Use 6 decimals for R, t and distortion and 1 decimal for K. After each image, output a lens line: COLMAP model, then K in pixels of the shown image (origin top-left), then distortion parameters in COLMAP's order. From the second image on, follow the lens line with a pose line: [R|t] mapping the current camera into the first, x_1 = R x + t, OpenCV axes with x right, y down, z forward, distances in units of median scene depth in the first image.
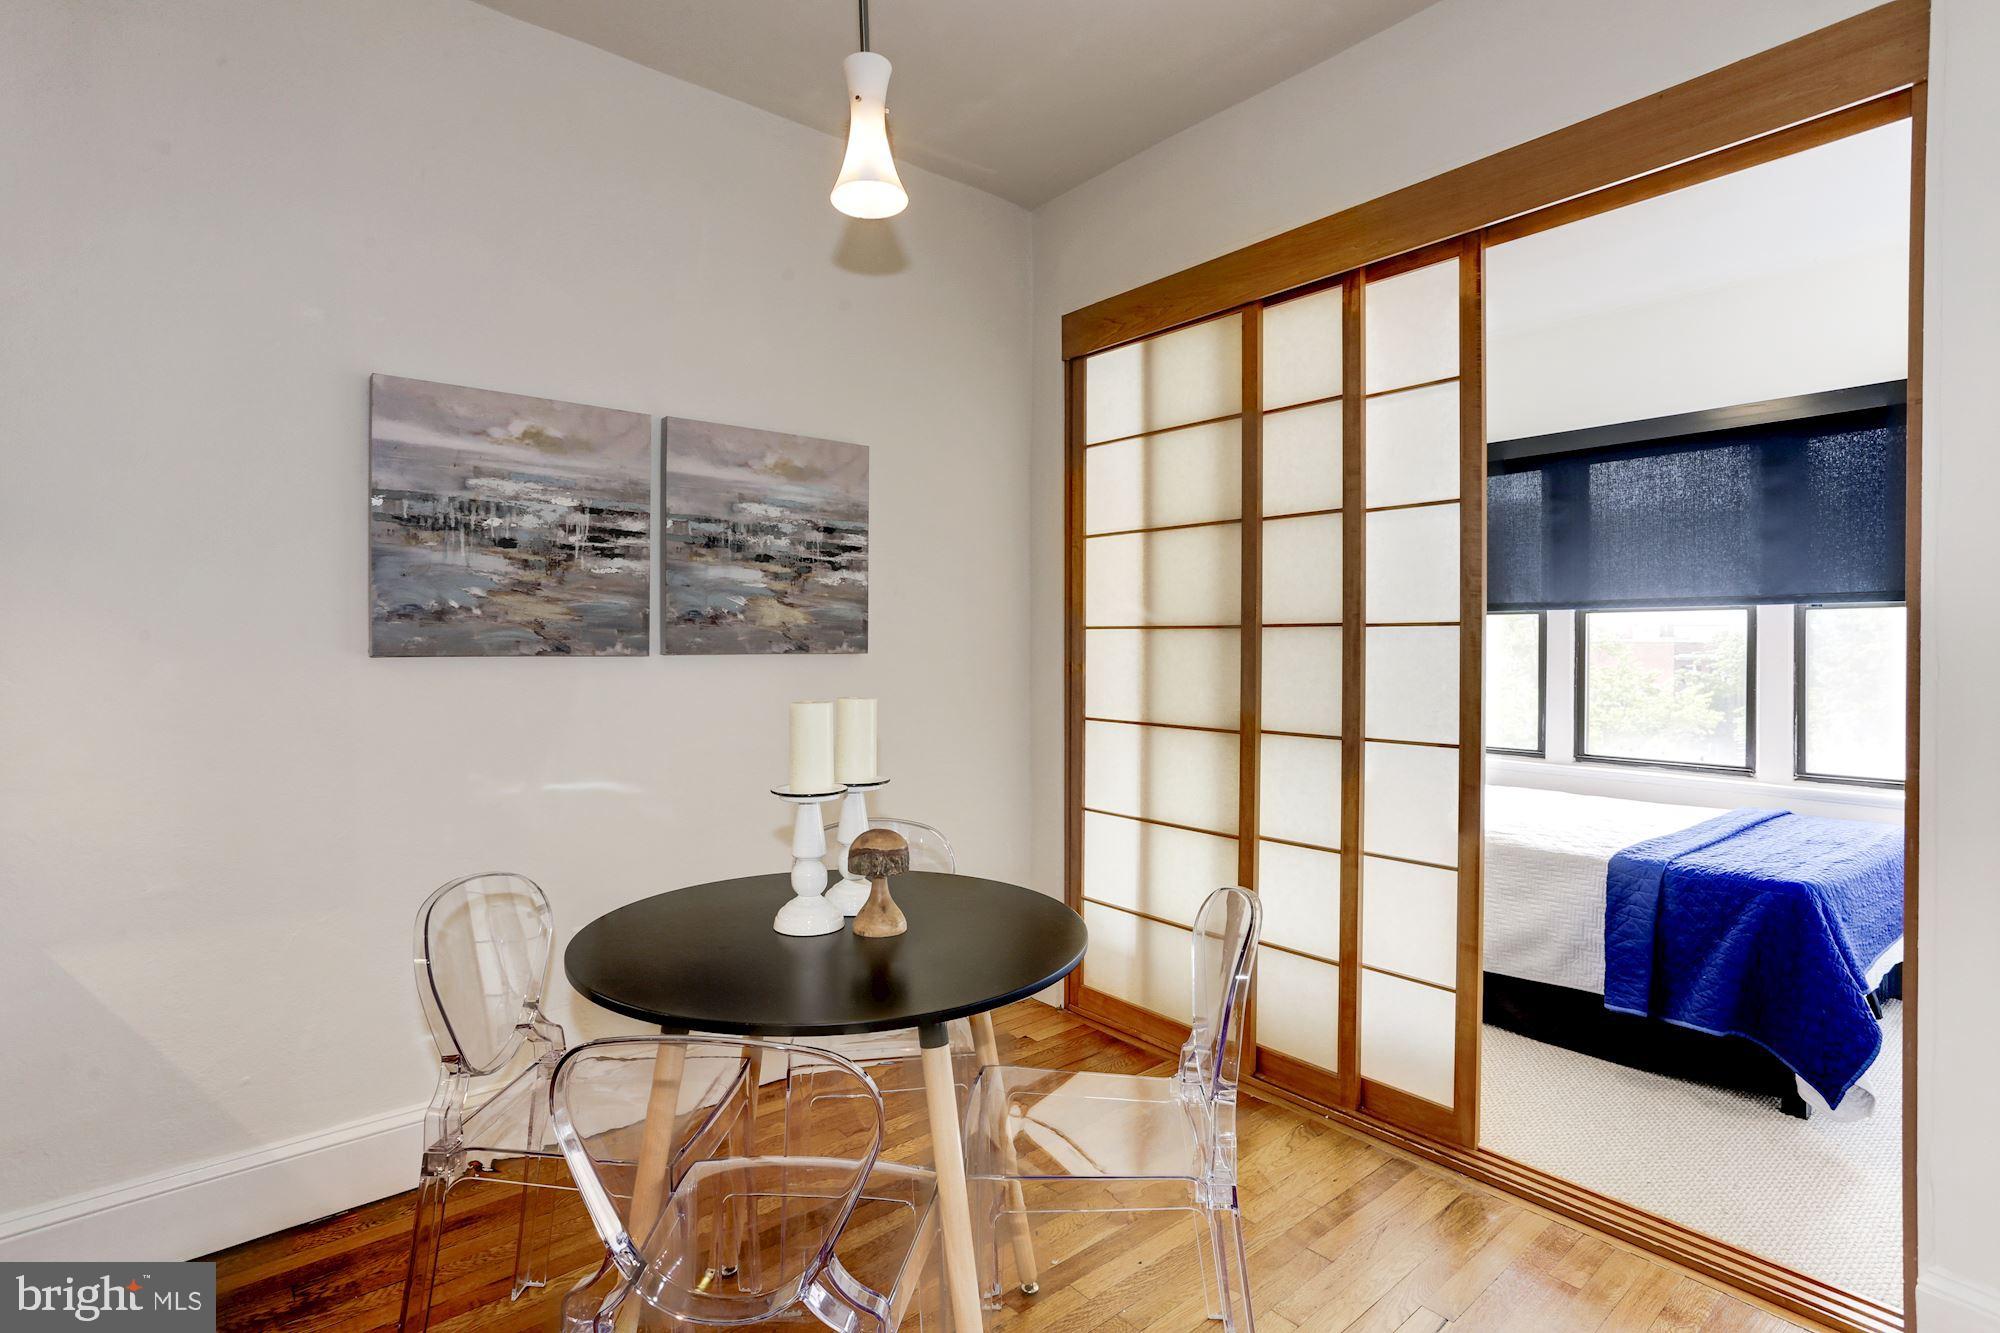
lens RADIAL K [[970.6, 0, 991.0], [0, 970.6, 650.1], [0, 0, 1]] dist [-0.057770, 0.033234]
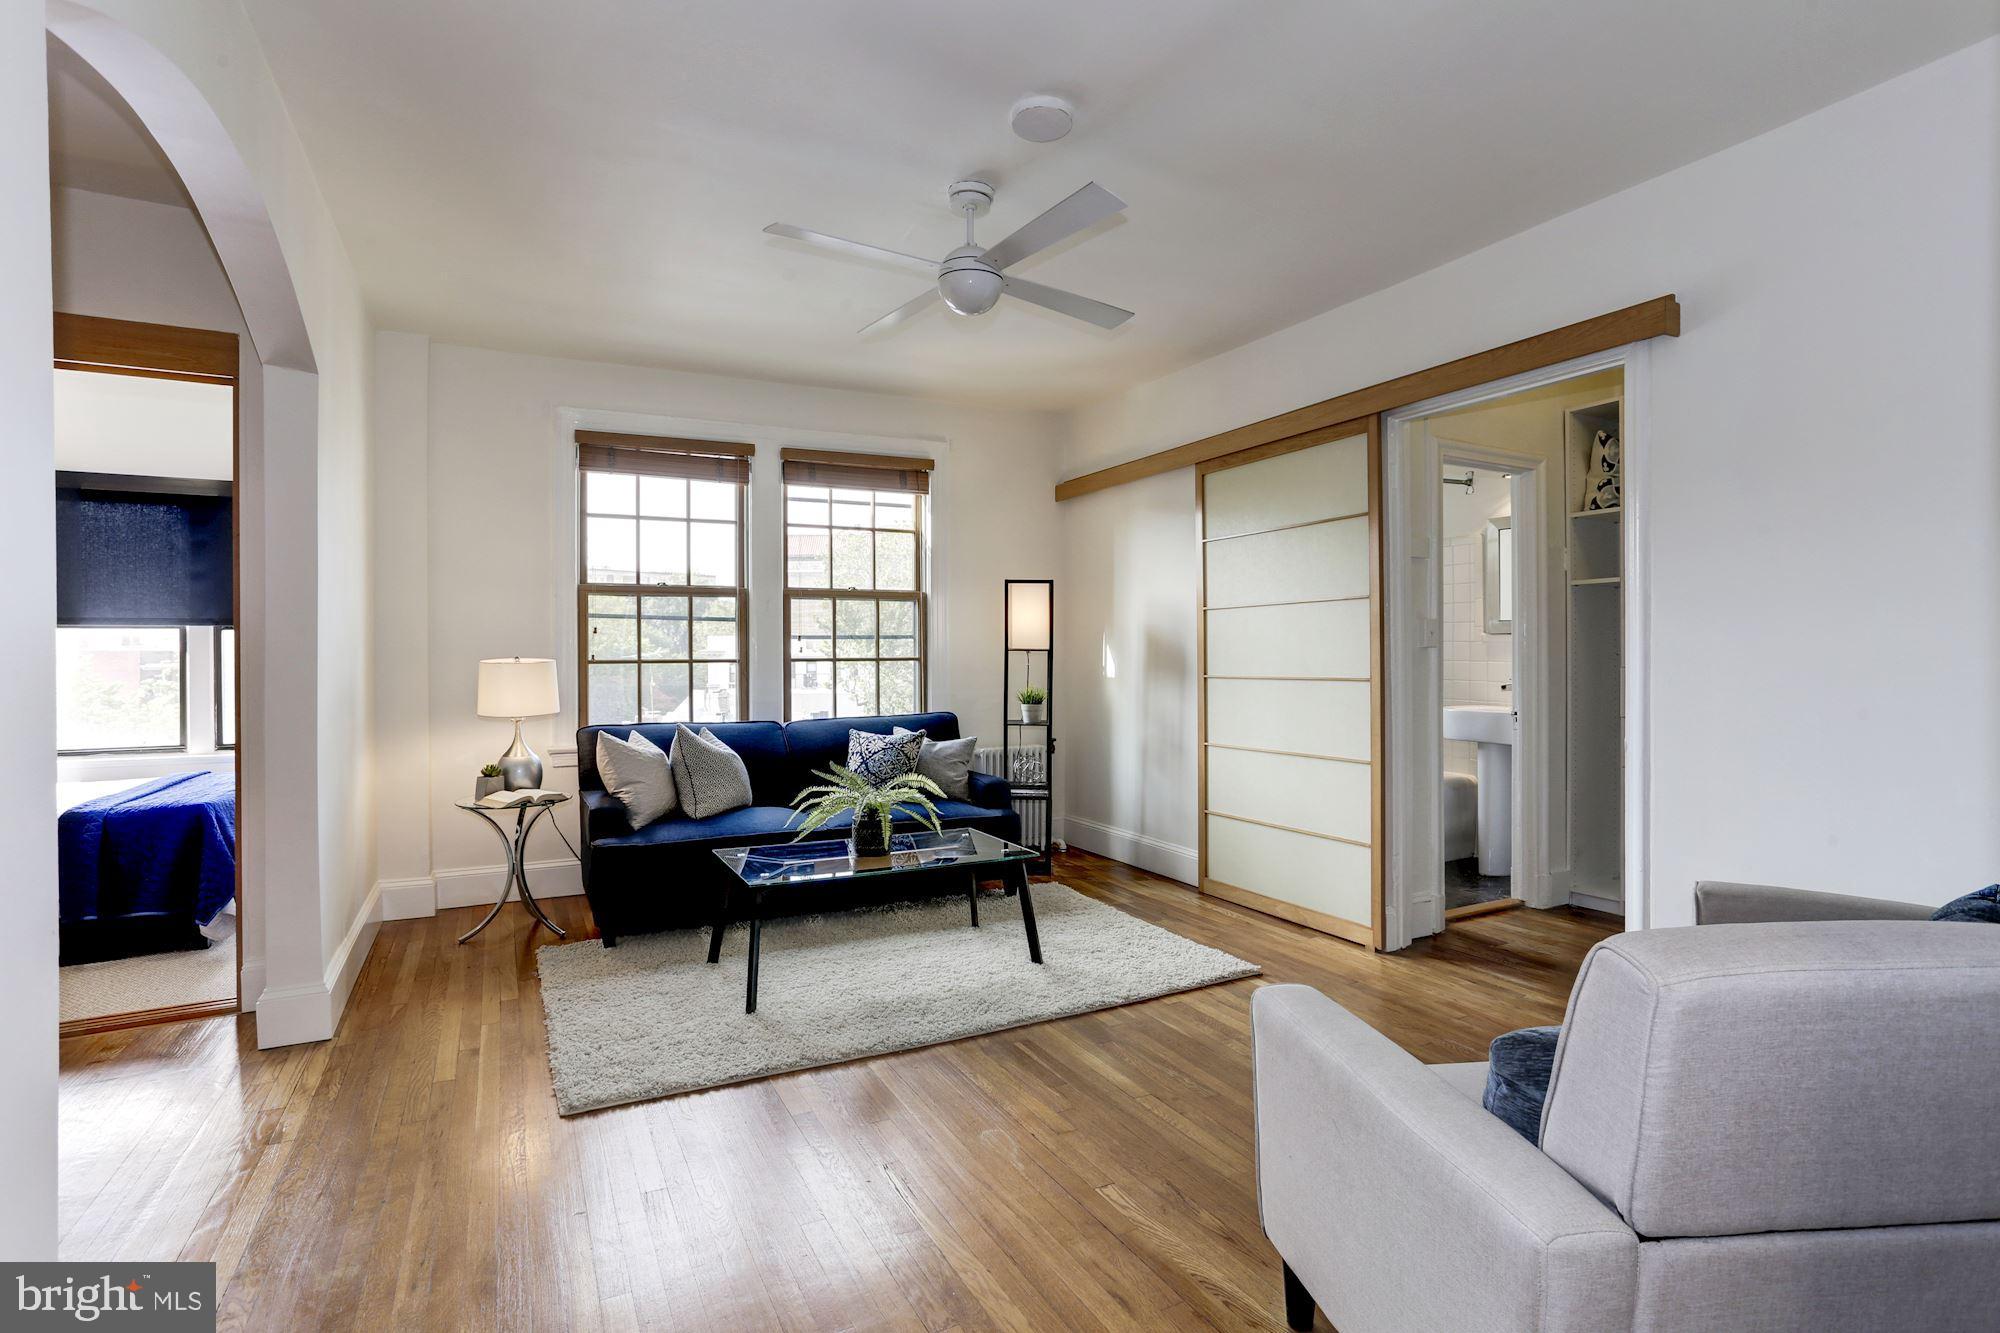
lens RADIAL K [[965.5, 0, 992.7], [0, 965.5, 653.1], [0, 0, 1]] dist [-0.058073, 0.033869]
pose [[0.212699, -0.004754, 0.977106, -0.423732], [0.013159, 0.999911, 0.002001, 0.007038], [-0.977029, 0.012432, 0.212743, -0.660741]]
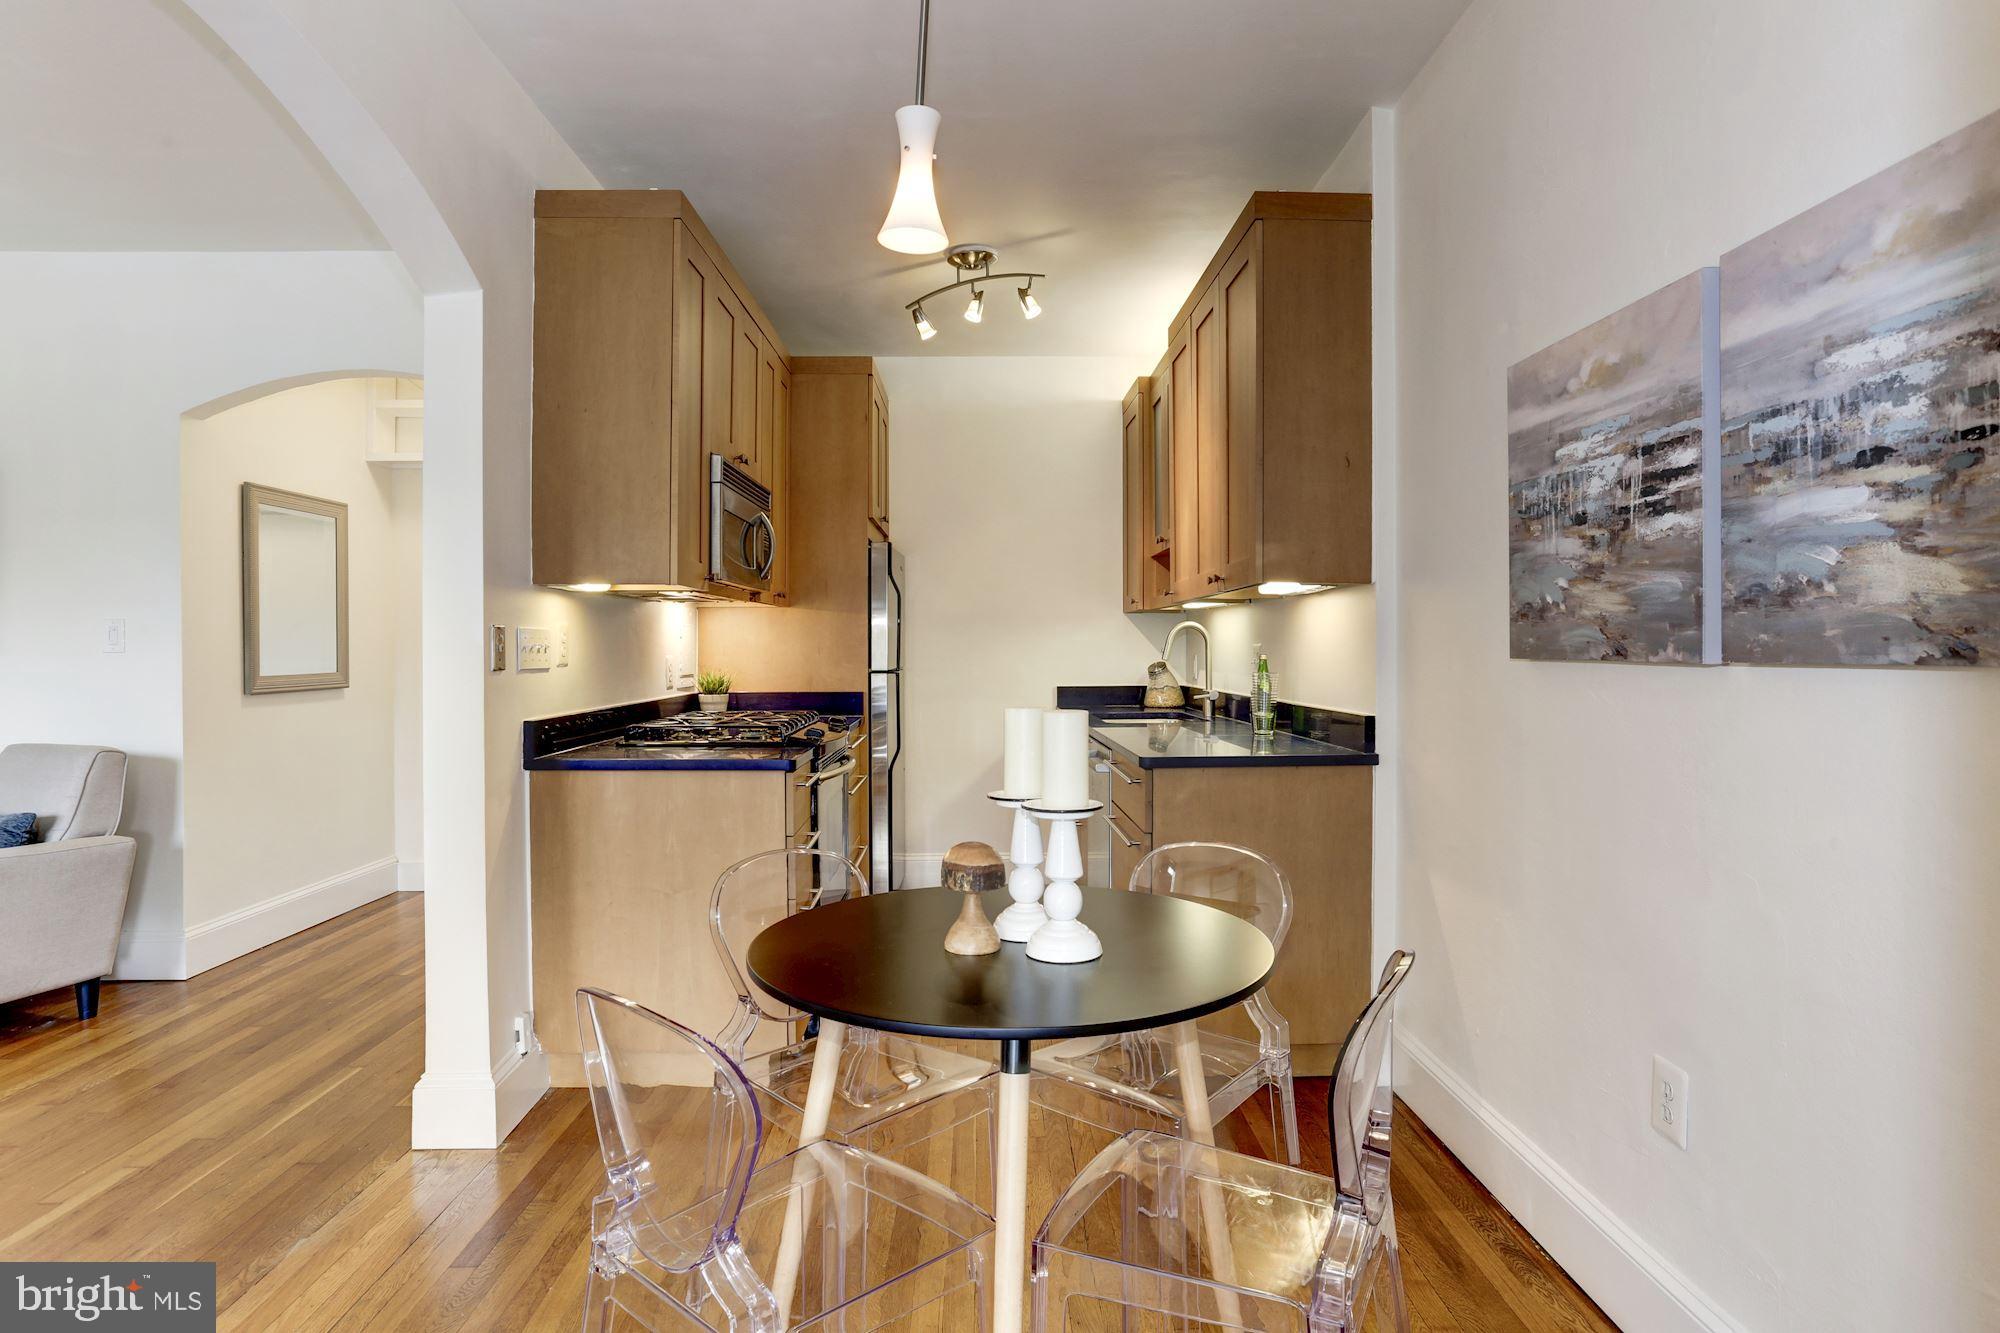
lens RADIAL K [[1084.2, 0, 997.7], [0, 1084.2, 653.5], [0, 0, 1]] dist [-0.052702, 0.030063]
pose [[-0.622521, 0.004605, -0.782589, 0.453042], [-0.003953, 0.999951, 0.009029, -0.005302], [0.782593, 0.008714, -0.622473, 1.077505]]
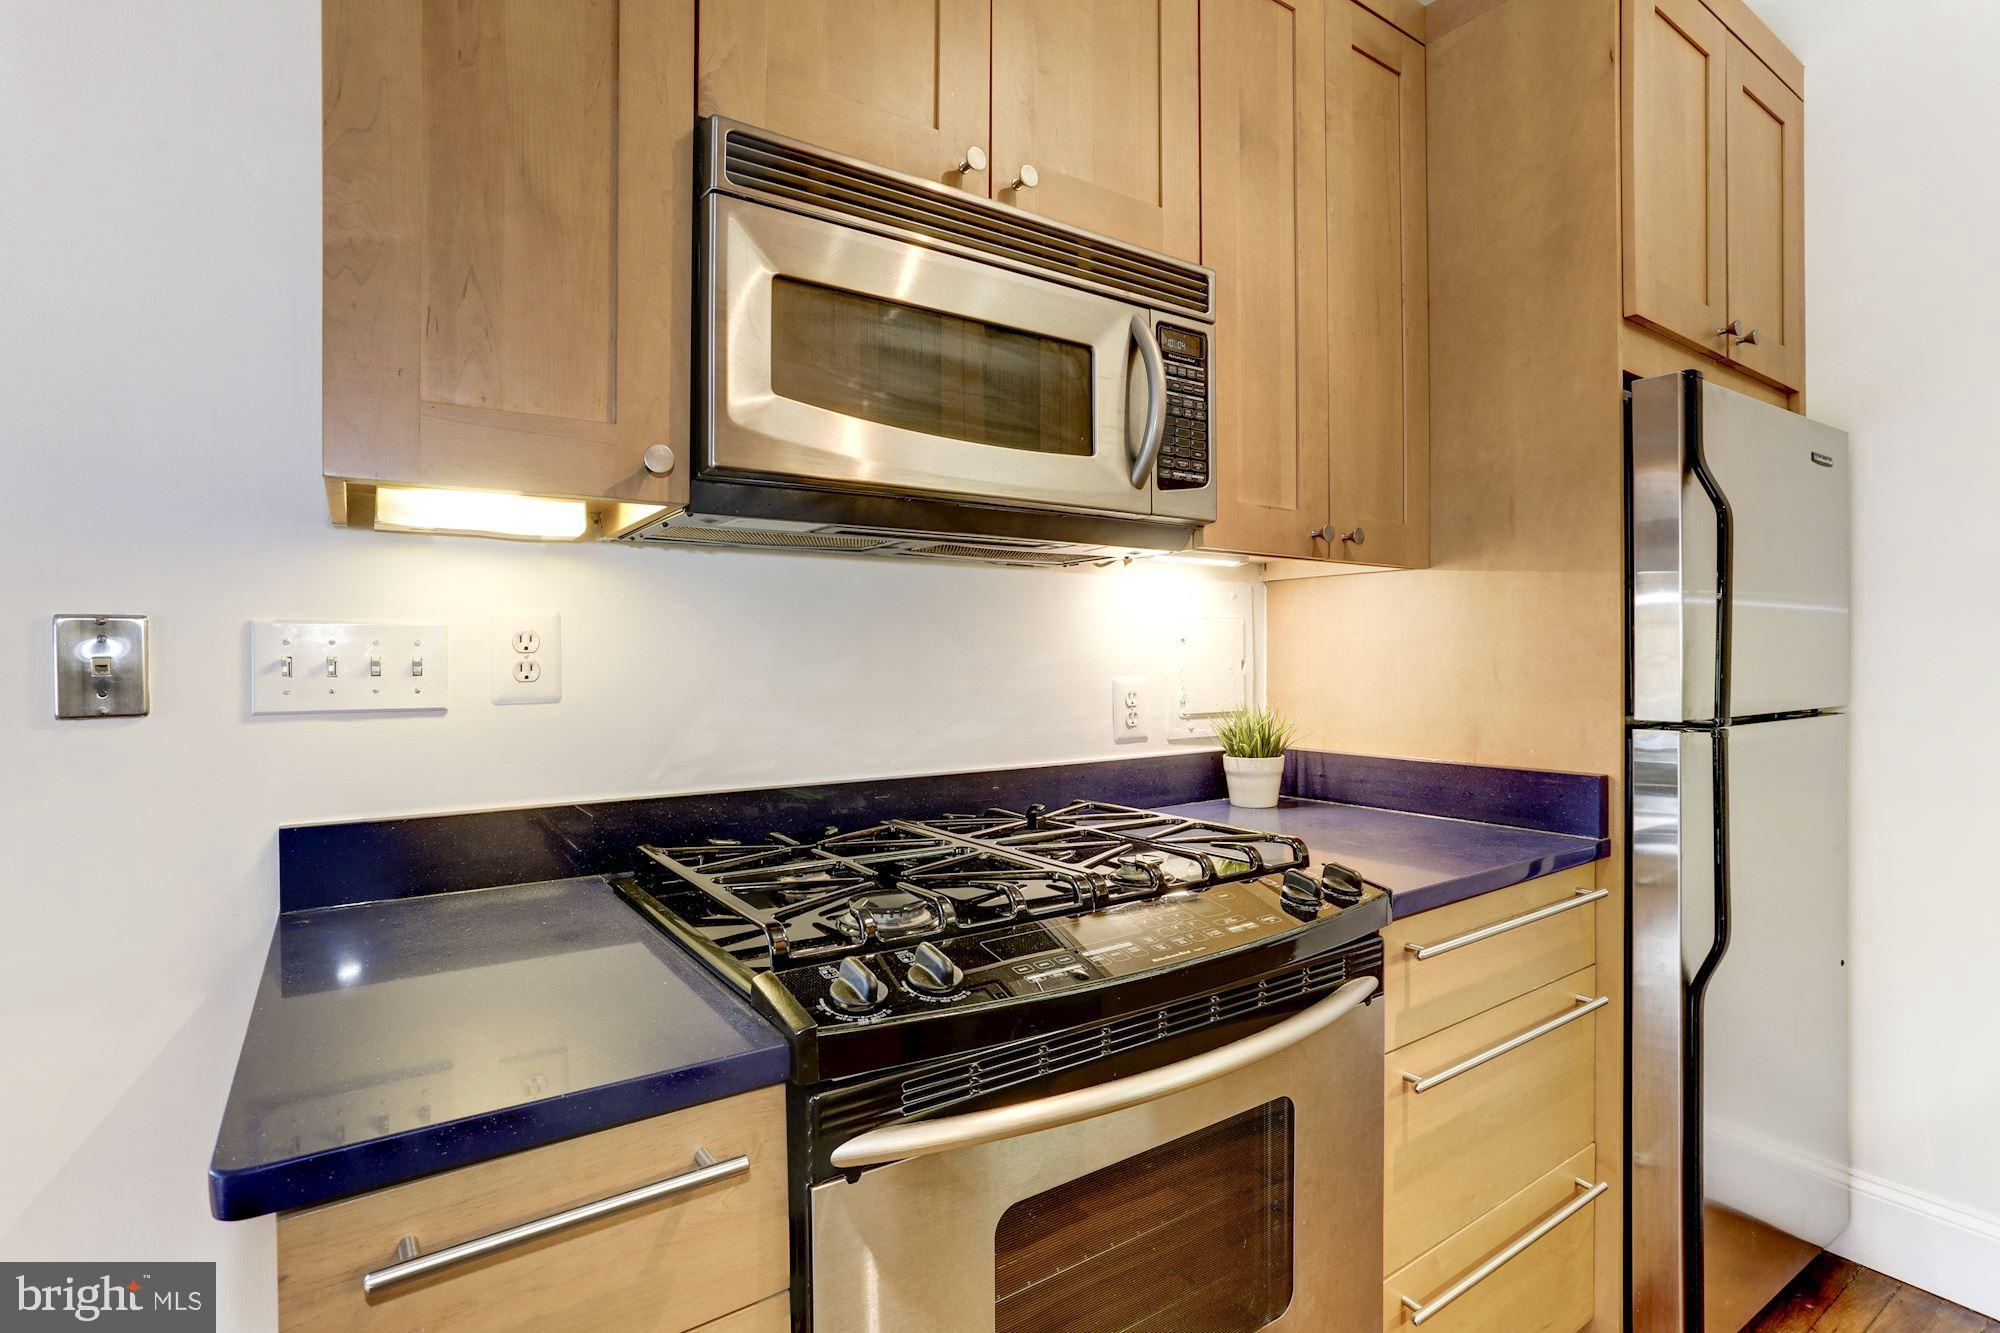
lens RADIAL K [[974.3, 0, 994.0], [0, 974.3, 663.9], [0, 0, 1]] dist [-0.062013, 0.035148]
pose [[-0.996223, 0.004897, 0.086698, -0.552155], [0.005876, 0.999922, 0.011044, -0.003618], [-0.086637, 0.011512, -0.996173, 0.370133]]
